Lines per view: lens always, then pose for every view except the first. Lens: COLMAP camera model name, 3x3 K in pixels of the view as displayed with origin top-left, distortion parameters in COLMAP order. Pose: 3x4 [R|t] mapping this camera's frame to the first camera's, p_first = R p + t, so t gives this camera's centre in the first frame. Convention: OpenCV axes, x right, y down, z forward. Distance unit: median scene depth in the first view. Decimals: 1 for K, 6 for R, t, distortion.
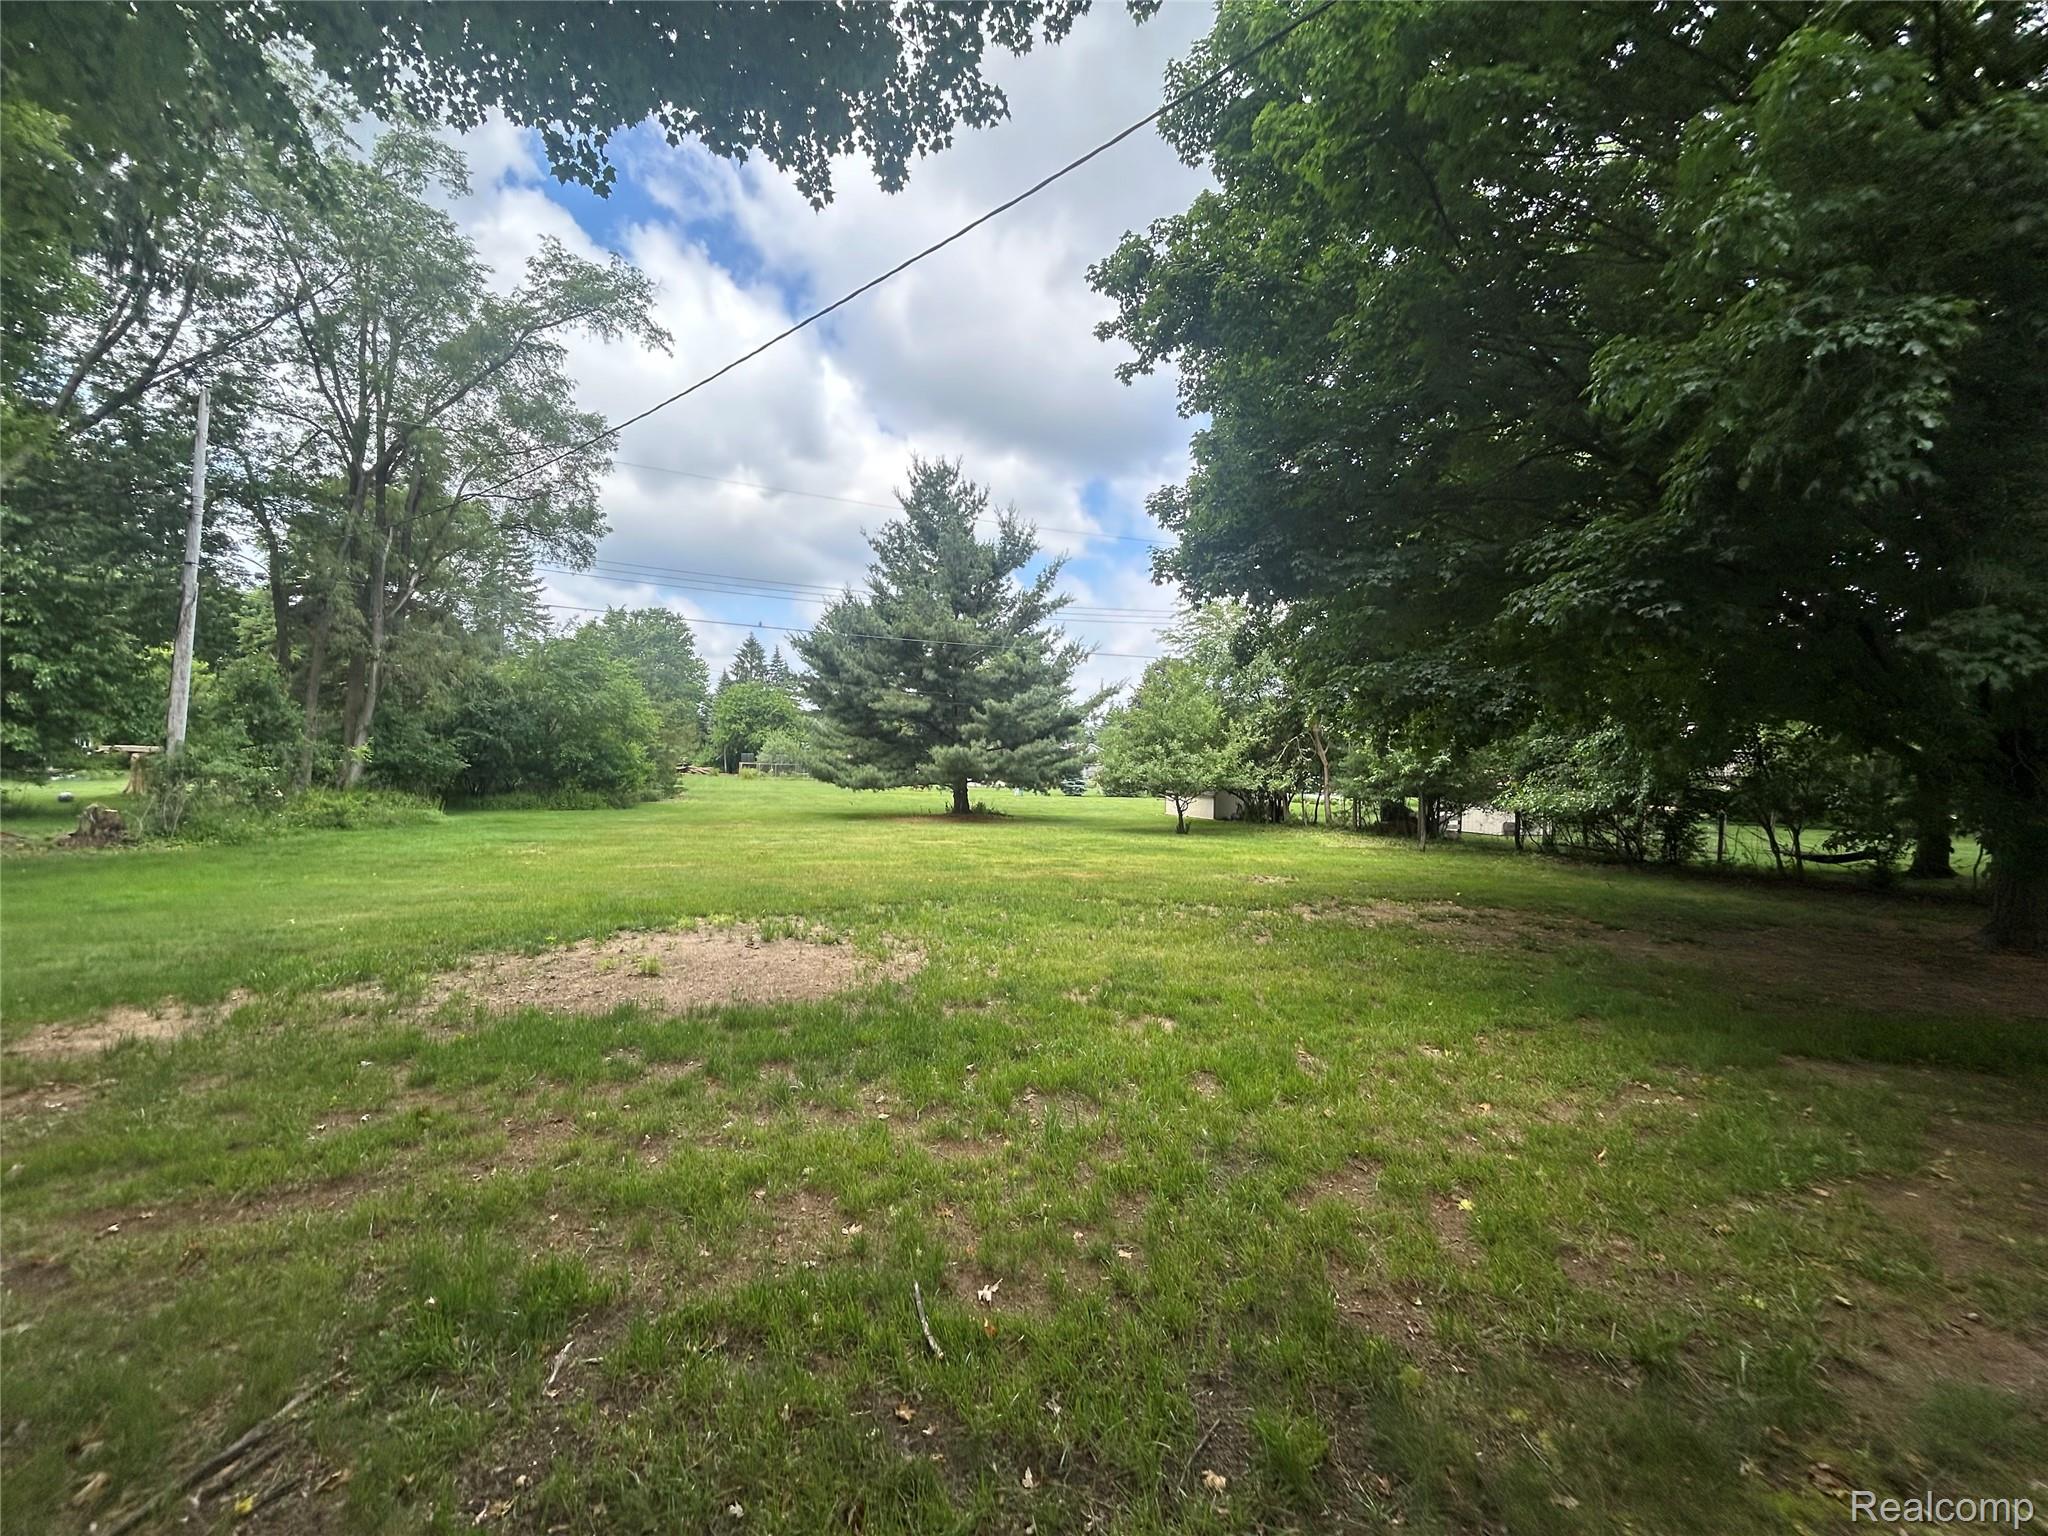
lens RADIAL K [[824.1, 0, 1024.0], [0, 824.1, 768.0], [0, 0, 1]] dist [-0.014700, -0.000050]
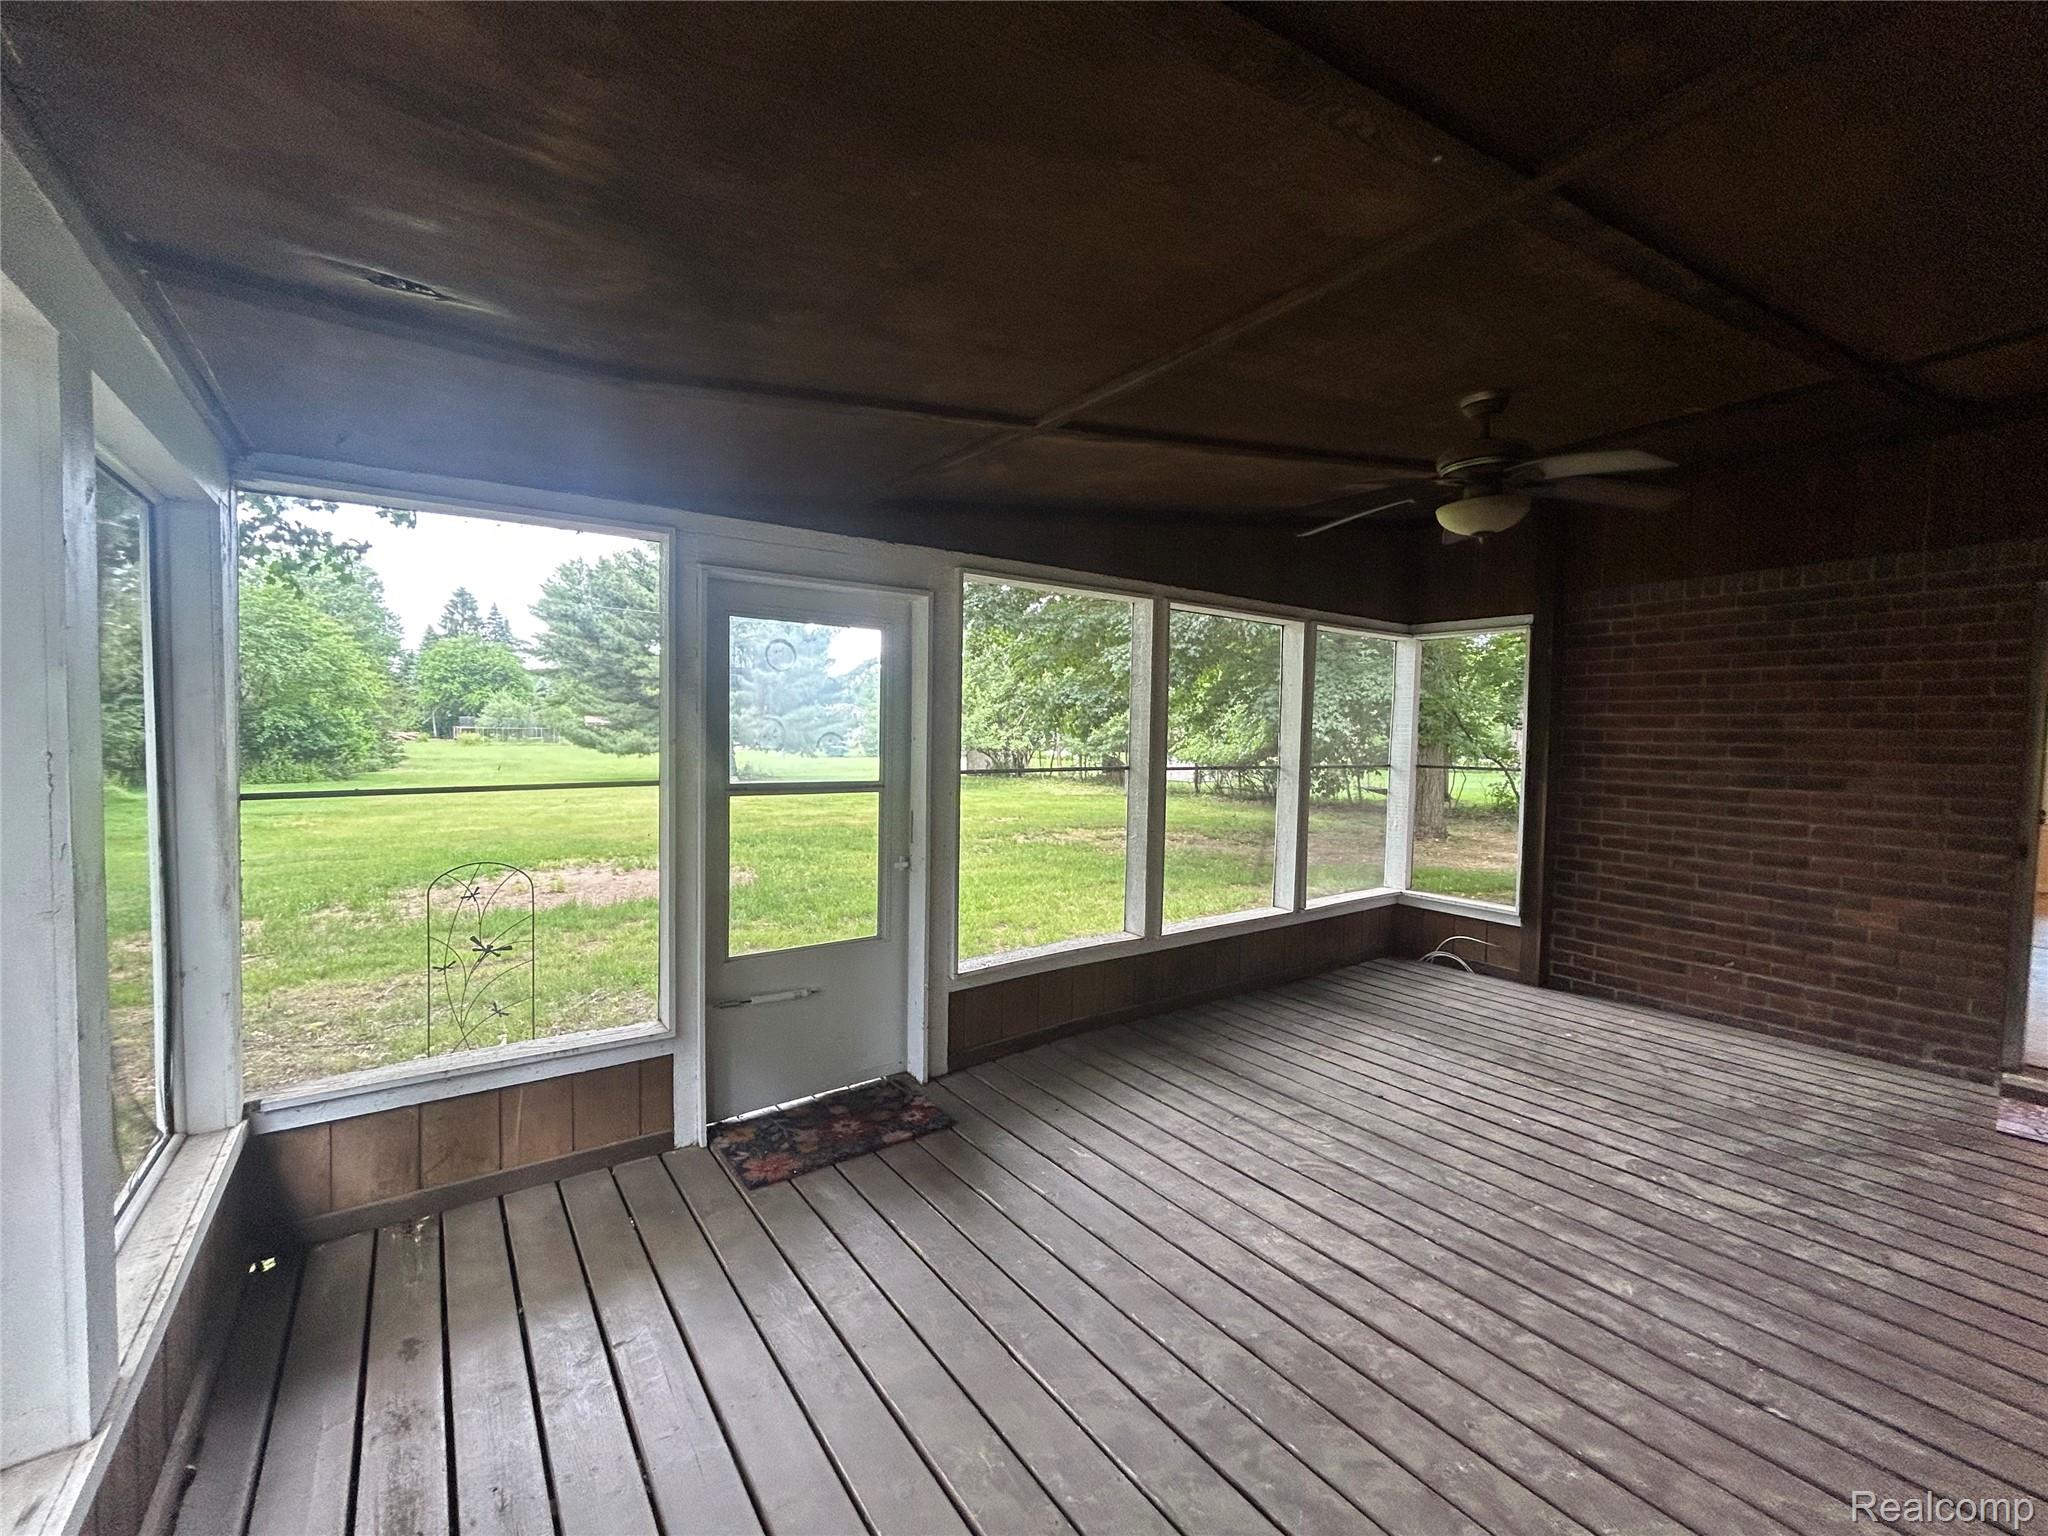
lens RADIAL K [[824.1, 0, 1024.0], [0, 824.1, 768.0], [0, 0, 1]] dist [-0.014700, -0.000050]
pose [[0.957245, -0.023356, 0.288335, -0.019181], [0.008705, 0.998610, 0.051989, -0.006055], [-0.289148, -0.047256, 0.956117, -0.107665]]
